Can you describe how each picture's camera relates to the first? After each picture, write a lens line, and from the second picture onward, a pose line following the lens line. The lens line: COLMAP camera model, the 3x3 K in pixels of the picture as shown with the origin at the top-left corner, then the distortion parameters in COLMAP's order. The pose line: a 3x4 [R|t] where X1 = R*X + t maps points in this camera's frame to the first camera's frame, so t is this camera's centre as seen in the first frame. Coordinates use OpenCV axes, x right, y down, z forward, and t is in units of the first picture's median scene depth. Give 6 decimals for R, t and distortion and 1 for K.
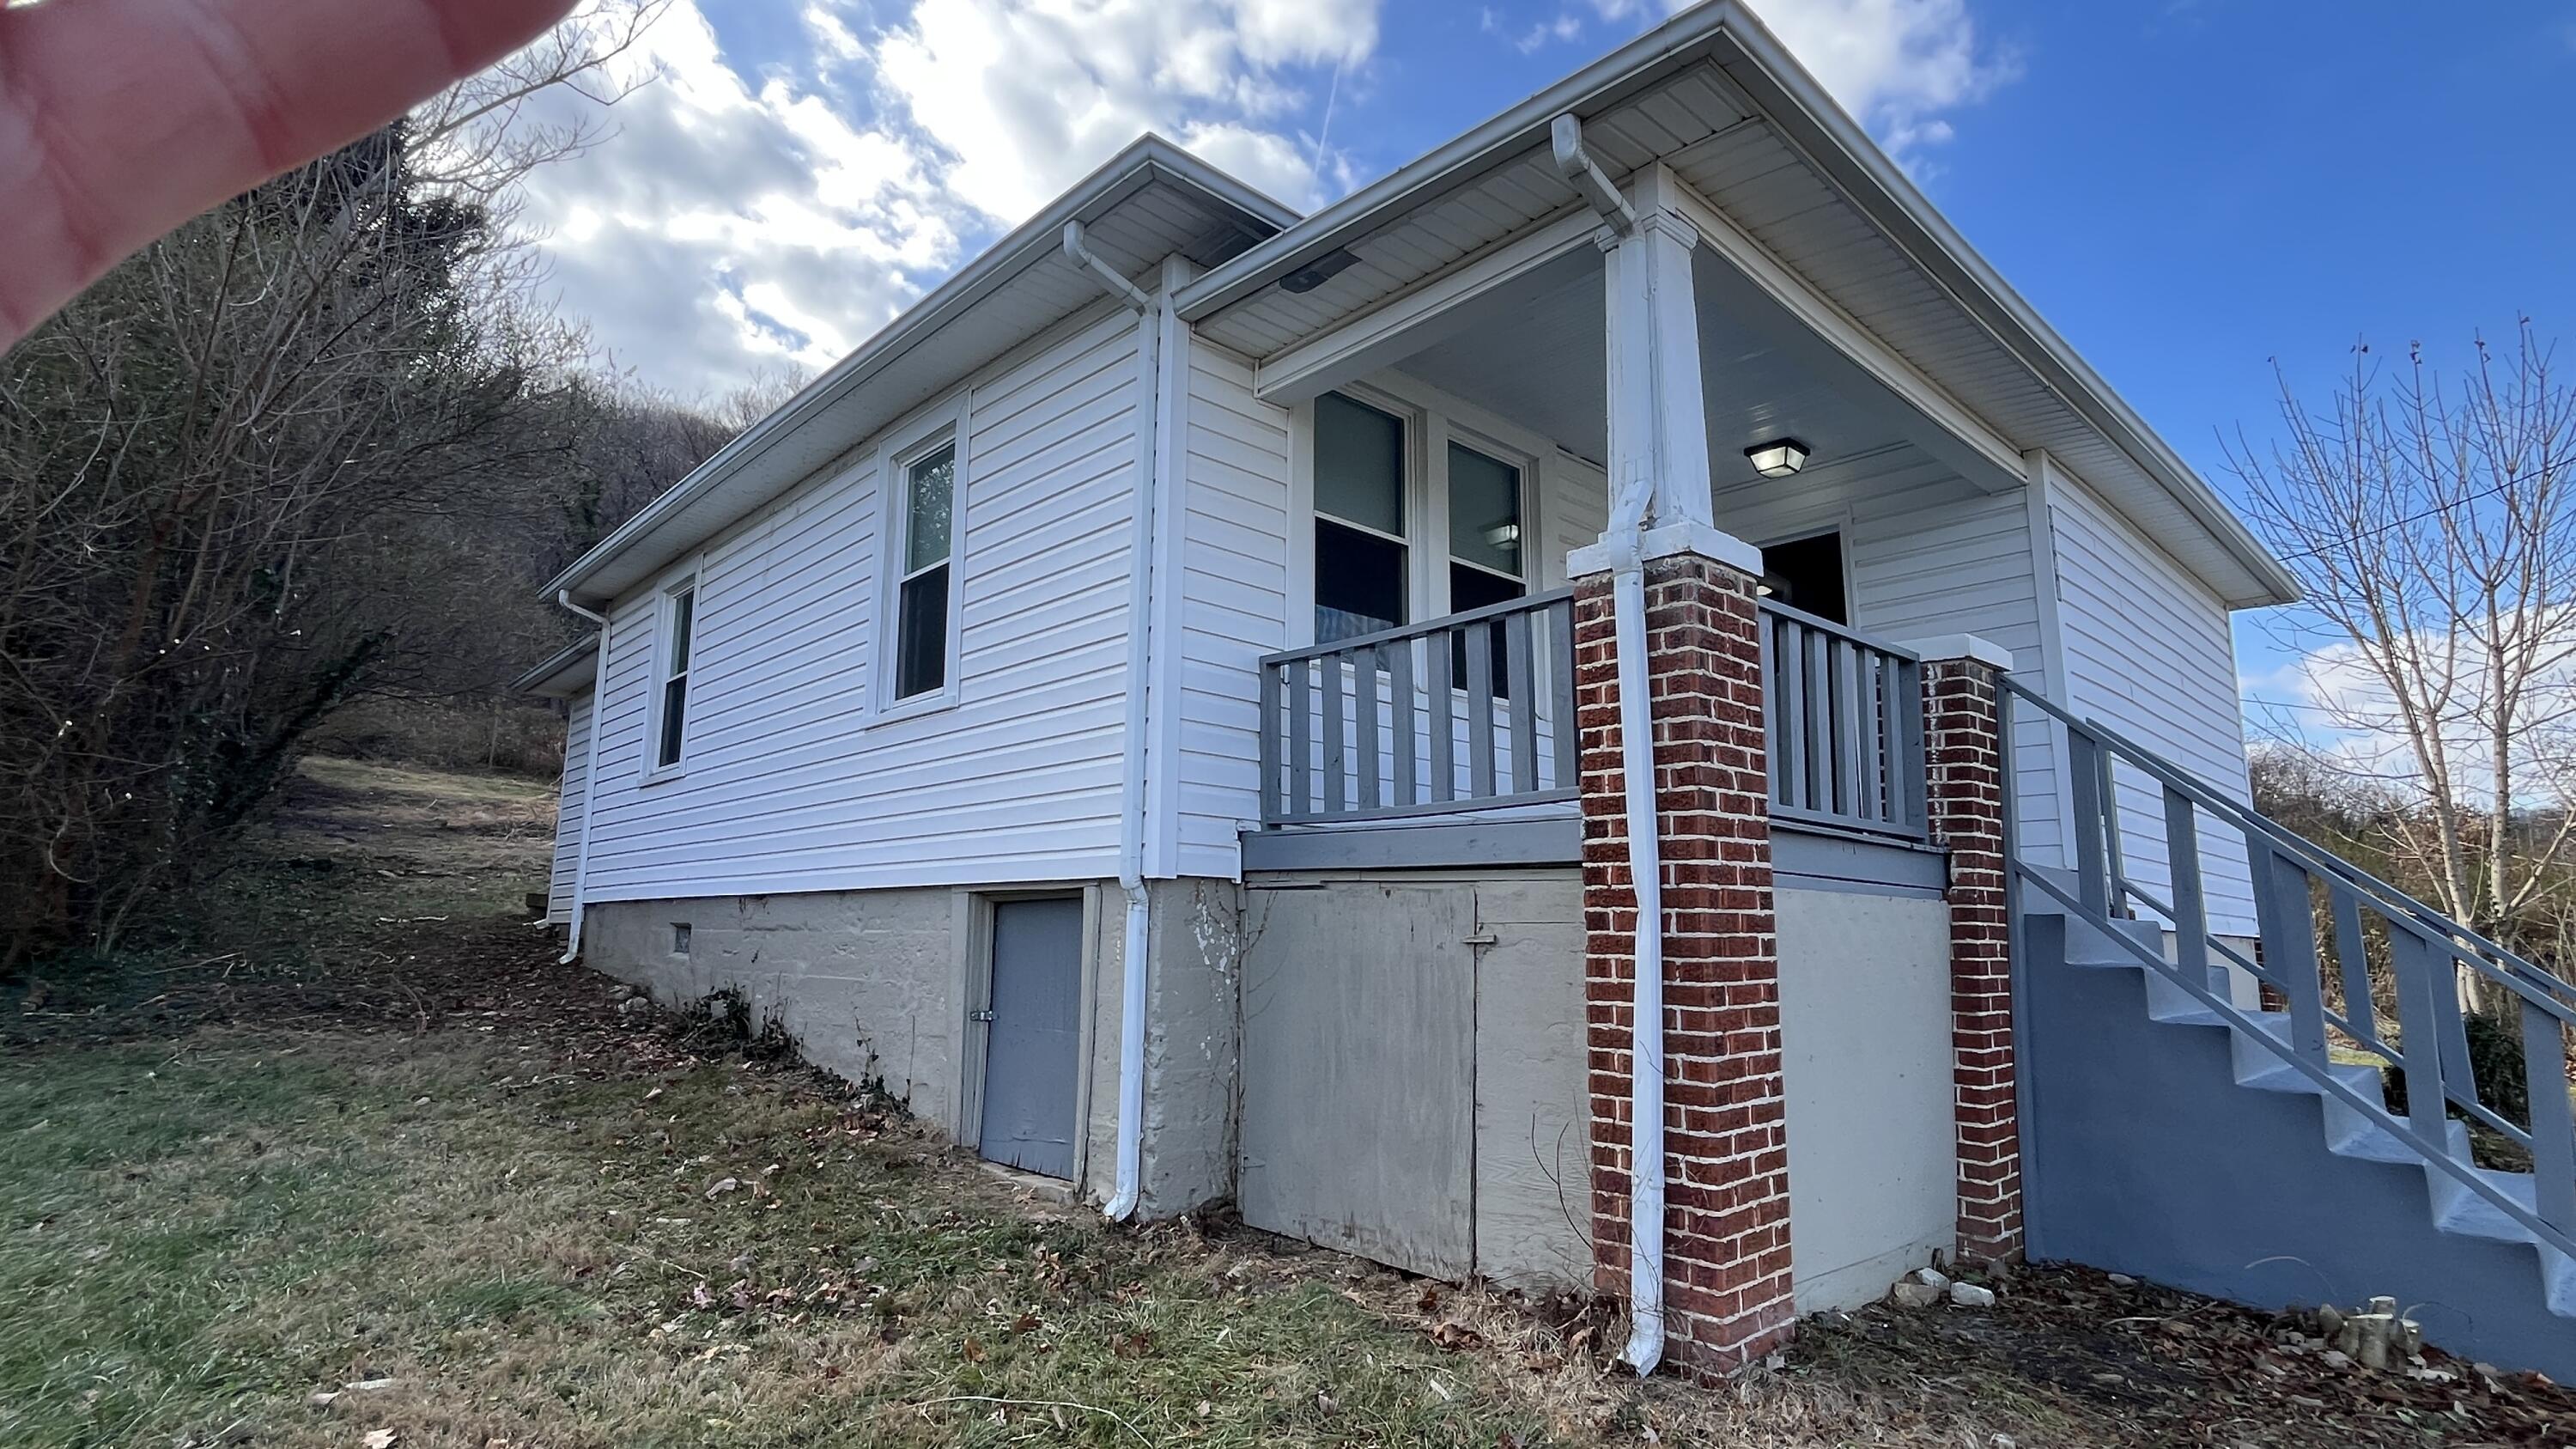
lens RADIAL K [[1263.1, 0, 1288.0], [0, 1263.1, 724.5], [0, 0, 1]] dist [-0.002508, -0.000435]
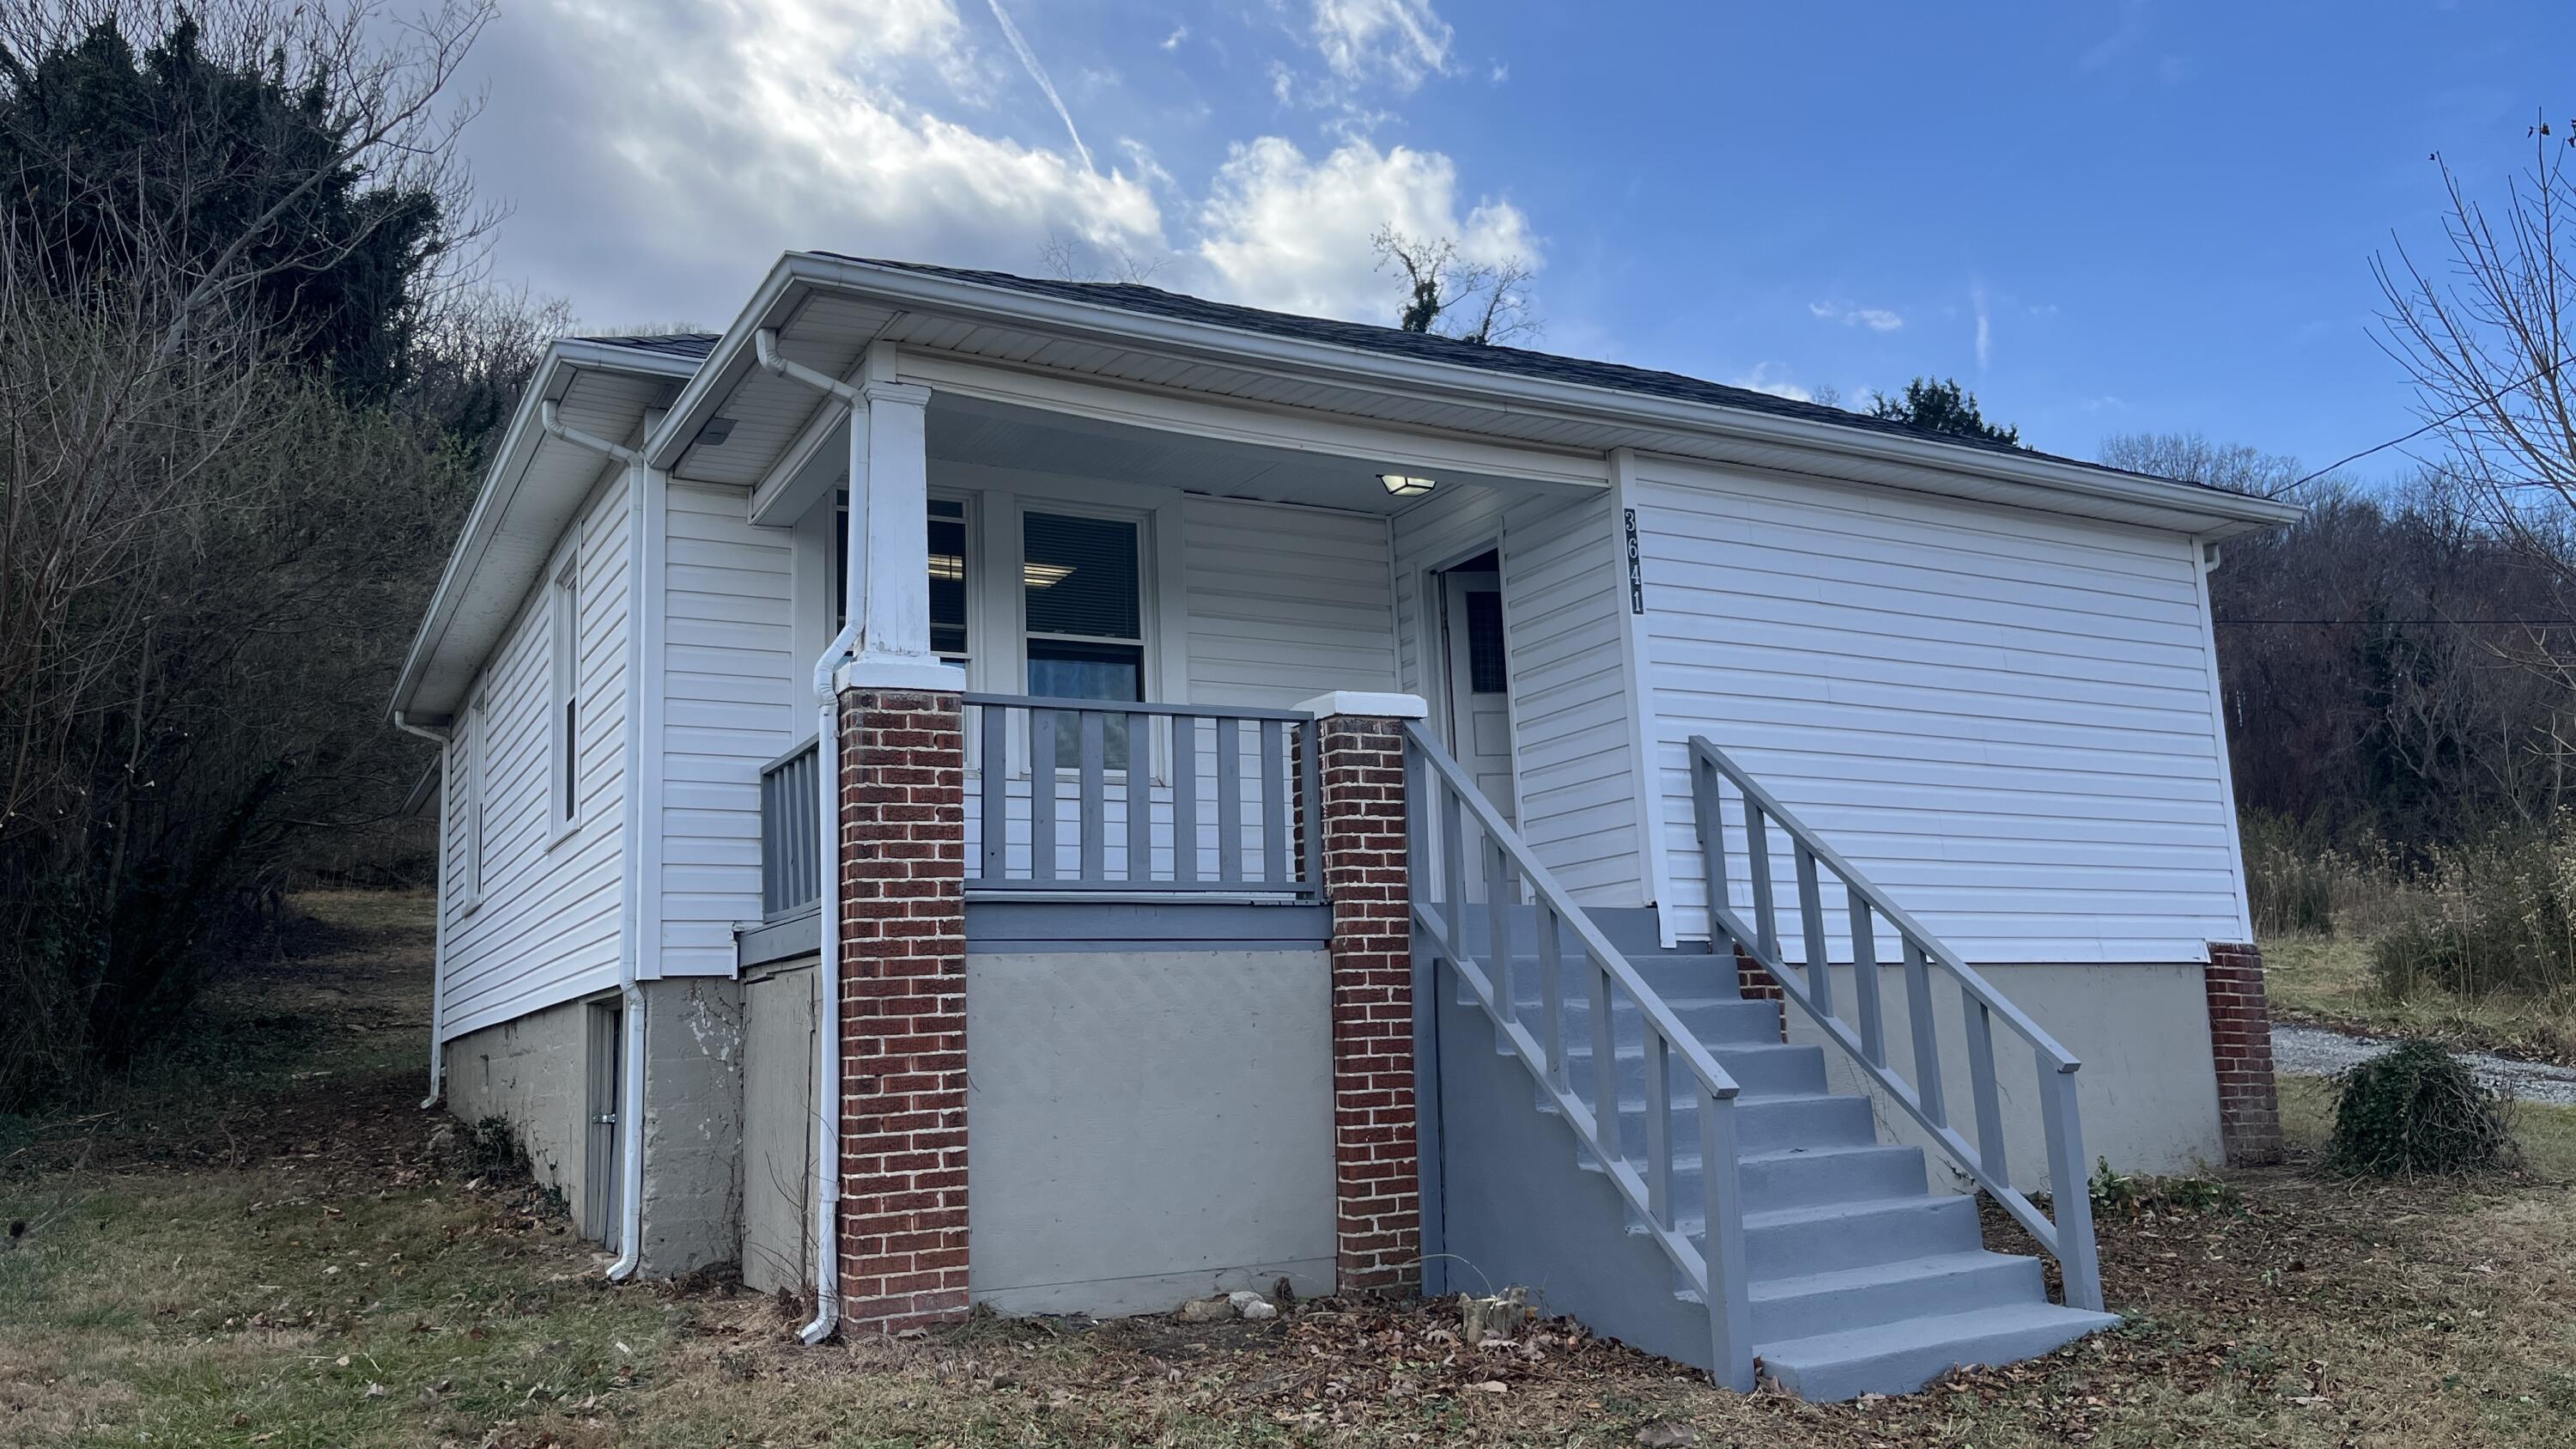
lens RADIAL K [[1892.9, 0, 1288.0], [0, 1892.9, 724.5], [0, 0, 1]] dist [0.007388, -0.000886]
pose [[0.971421, -0.095764, -0.217187, 0.829843], [0.094123, 0.995399, -0.017915, -0.020596], [0.217904, -0.003039, 0.975966, -0.517324]]
